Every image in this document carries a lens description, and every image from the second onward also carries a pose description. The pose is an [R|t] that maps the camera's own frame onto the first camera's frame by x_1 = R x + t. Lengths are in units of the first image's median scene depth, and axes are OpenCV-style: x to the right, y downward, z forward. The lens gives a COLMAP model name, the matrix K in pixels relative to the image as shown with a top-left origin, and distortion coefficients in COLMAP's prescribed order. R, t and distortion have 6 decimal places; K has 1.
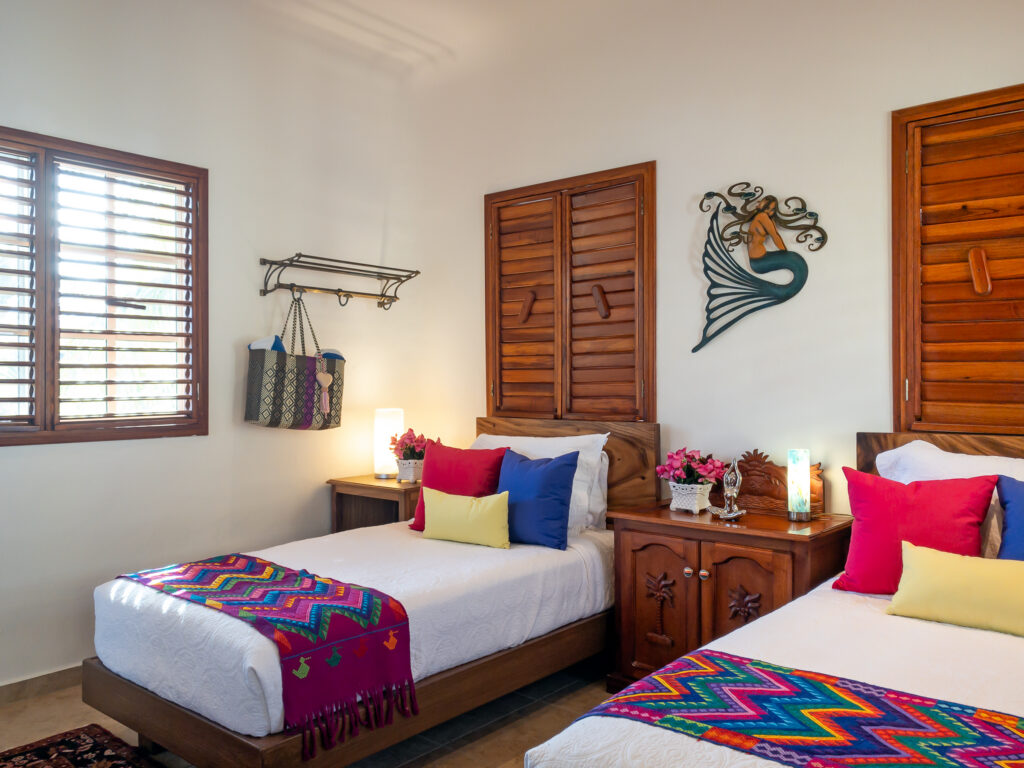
lens RADIAL K [[800.6, 0, 510.9], [0, 800.6, 391.7], [0, 0, 1]] dist [0.011595, -0.049933]
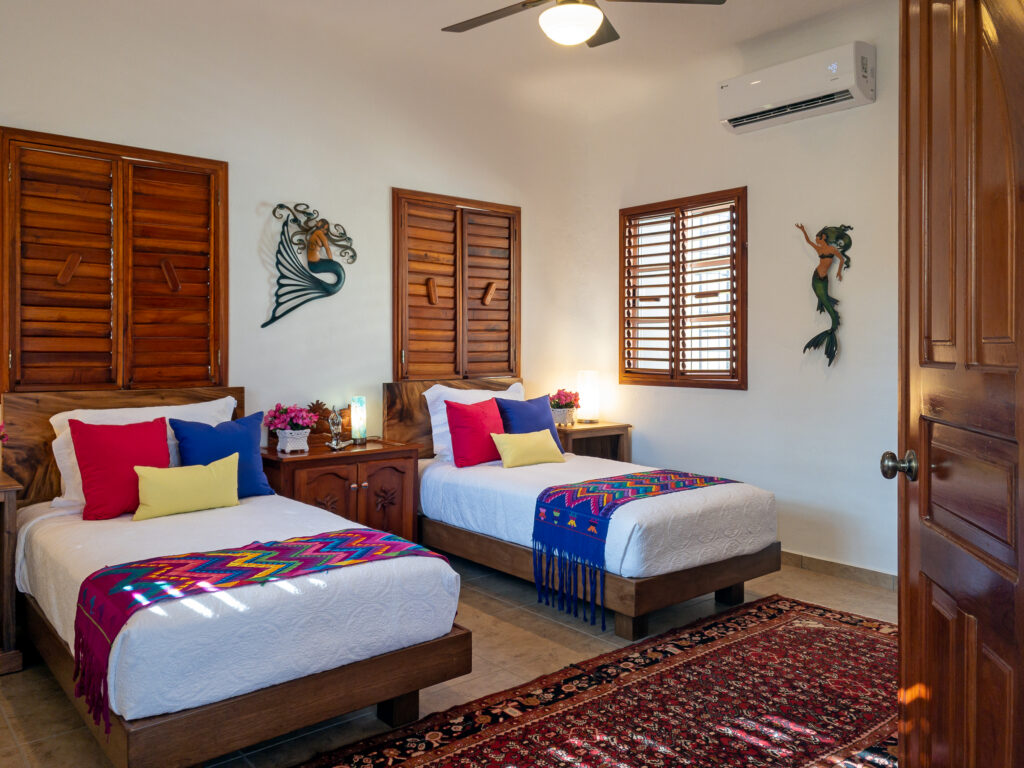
lens RADIAL K [[800.6, 0, 511.0], [0, 800.6, 373.8], [0, 0, 1]] dist [0.011595, -0.049933]
pose [[0.141930, -0.024789, 0.989566, -0.996985], [0.012004, 0.999656, 0.023320, -0.002289], [-0.989804, 0.008568, 0.142179, 0.464483]]
